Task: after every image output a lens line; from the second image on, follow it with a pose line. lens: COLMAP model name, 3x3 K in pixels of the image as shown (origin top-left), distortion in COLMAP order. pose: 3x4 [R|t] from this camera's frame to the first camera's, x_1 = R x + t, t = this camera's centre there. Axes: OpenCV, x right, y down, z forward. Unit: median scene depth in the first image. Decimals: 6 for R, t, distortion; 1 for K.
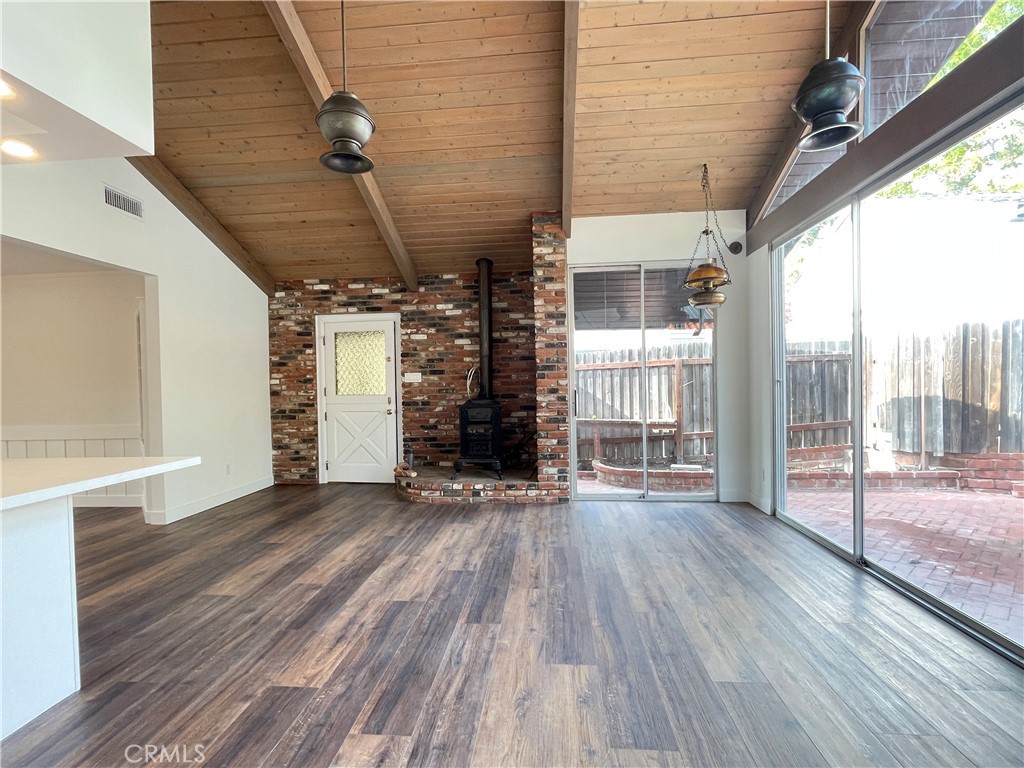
lens RADIAL K [[479.5, 0, 513.6], [0, 479.5, 386.7], [0, 0, 1]] dist [-0.005170, -0.000153]
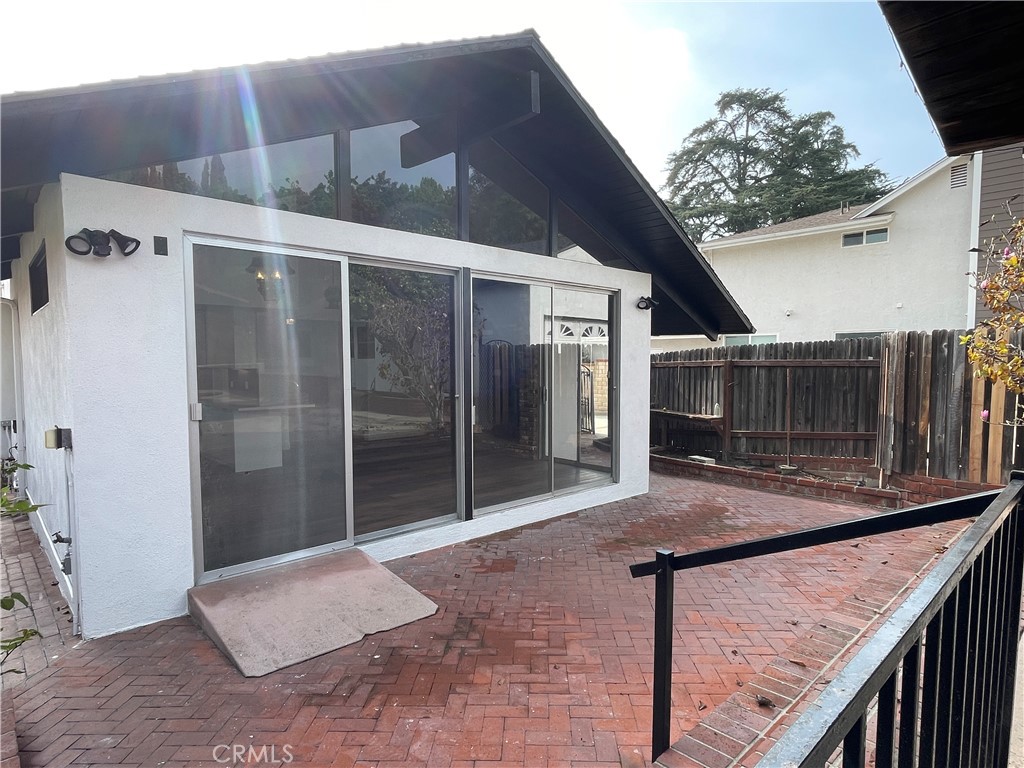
lens RADIAL K [[581.6, 0, 512.6], [0, 581.6, 387.3], [0, 0, 1]] dist [-0.006646, 0.002439]
pose [[0.739307, 0.051152, -0.671423, 0.912373], [-0.020866, 0.998372, 0.053085, -0.060477], [0.673045, -0.025236, 0.739171, -0.288141]]
